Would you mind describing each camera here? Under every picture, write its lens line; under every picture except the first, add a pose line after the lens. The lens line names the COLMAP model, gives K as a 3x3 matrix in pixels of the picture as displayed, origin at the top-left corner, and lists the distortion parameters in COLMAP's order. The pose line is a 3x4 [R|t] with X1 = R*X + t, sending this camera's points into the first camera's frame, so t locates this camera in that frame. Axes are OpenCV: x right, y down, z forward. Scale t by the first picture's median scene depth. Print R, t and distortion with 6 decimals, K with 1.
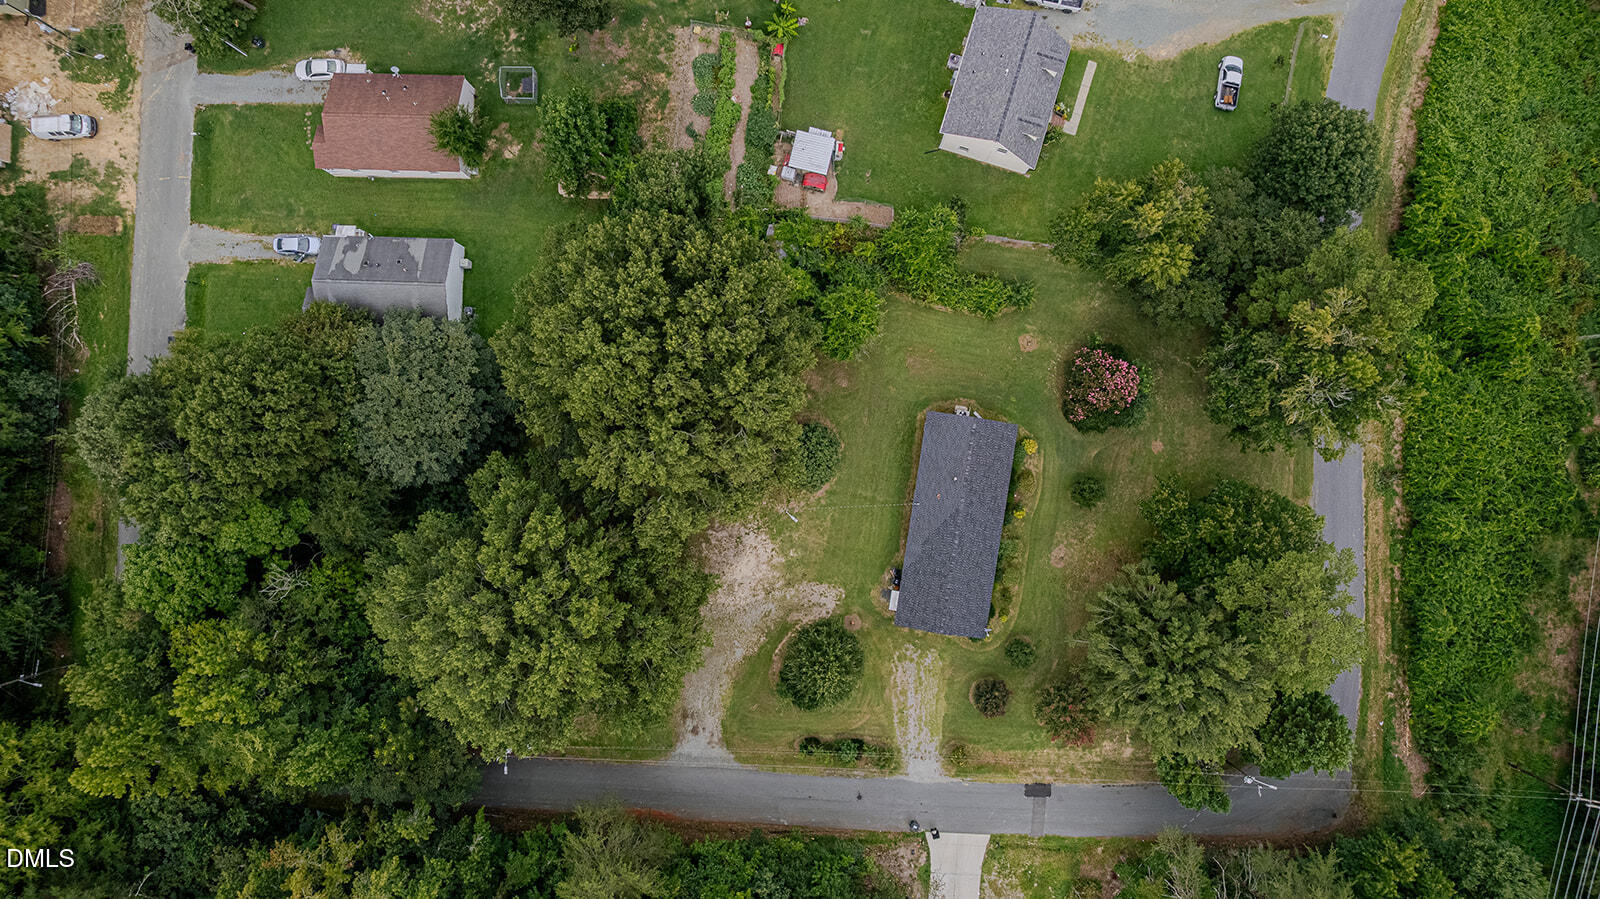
lens RADIAL K [[1099.0, 0, 800.0], [0, 1099.0, 449.5], [0, 0, 1]] dist [-0.112358, 0.116793]
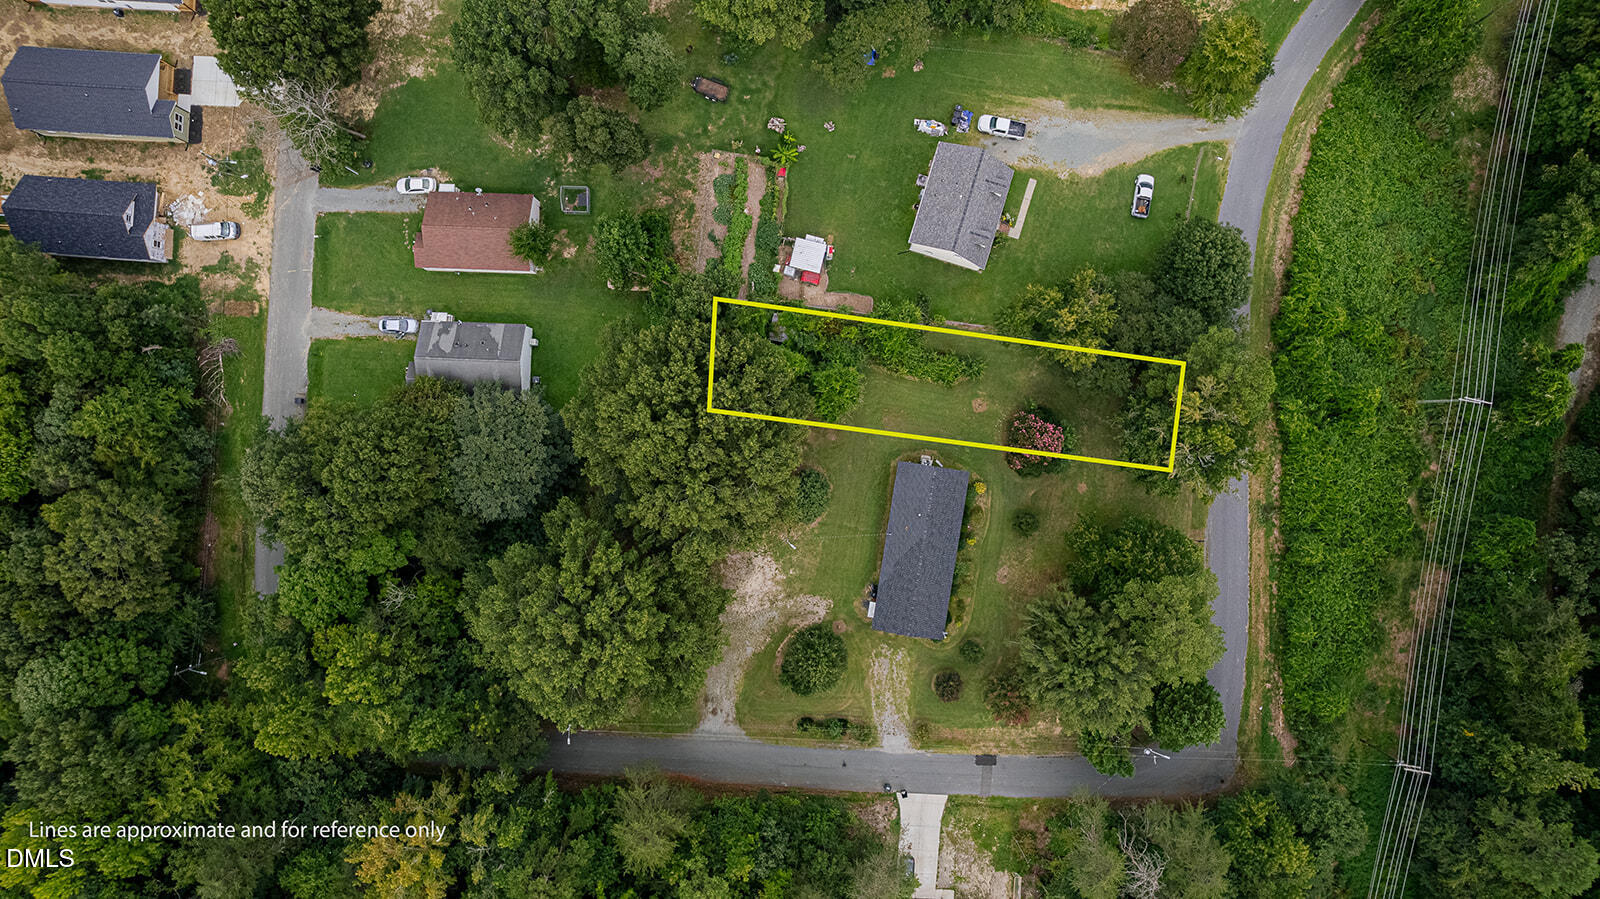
lens RADIAL K [[1099.0, 0, 800.0], [0, 1099.0, 449.5], [0, 0, 1]] dist [-0.112358, 0.116793]
pose [[0.999995, 0.002866, -0.000985, 0.003439], [-0.002861, 0.999985, 0.004701, -0.053750], [0.000998, -0.004698, 0.999988, -0.270489]]
